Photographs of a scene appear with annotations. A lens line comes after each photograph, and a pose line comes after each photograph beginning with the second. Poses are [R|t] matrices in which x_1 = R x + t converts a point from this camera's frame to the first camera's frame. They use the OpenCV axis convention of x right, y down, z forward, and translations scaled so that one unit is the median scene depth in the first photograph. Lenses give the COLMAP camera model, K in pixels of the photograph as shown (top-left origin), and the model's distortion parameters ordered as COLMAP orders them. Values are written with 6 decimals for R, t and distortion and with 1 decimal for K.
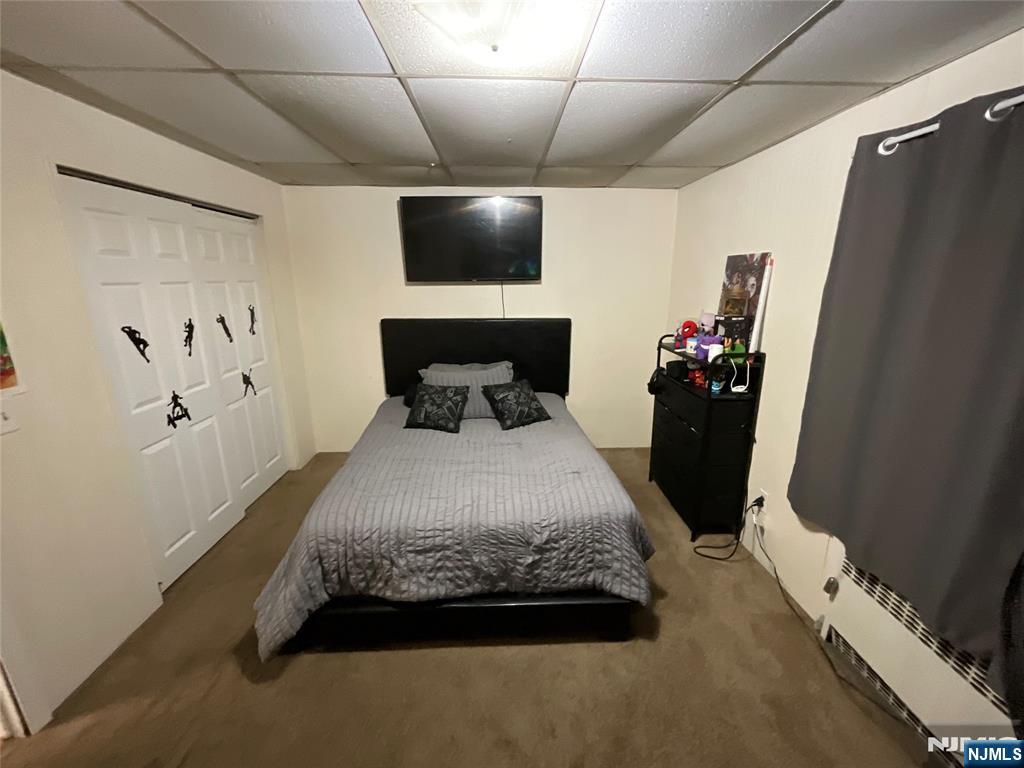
lens RADIAL K [[404.8, 0, 512.0], [0, 404.8, 384.0], [0, 0, 1]] dist [-0.028133, -0.000051]
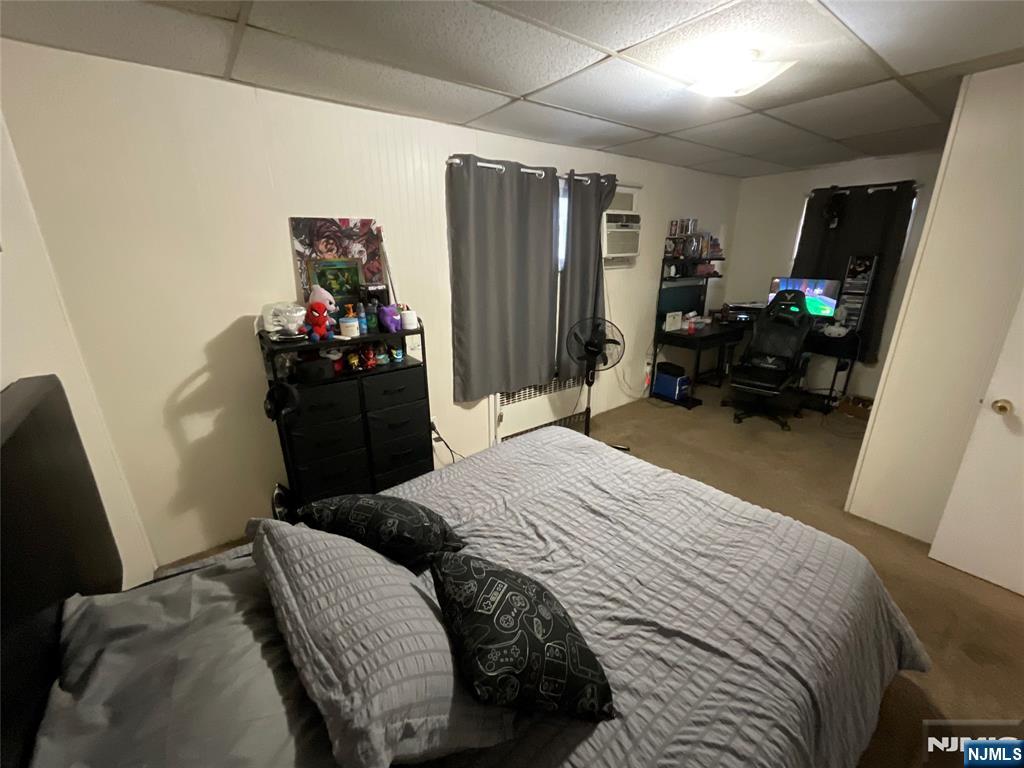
lens RADIAL K [[404.8, 0, 512.0], [0, 404.8, 384.0], [0, 0, 1]] dist [-0.028133, -0.000051]
pose [[-0.573342, -0.257172, 0.777908, -0.471457], [0.213488, 0.869769, 0.444888, -0.328482], [-0.791013, 0.421147, -0.443772, 1.294496]]
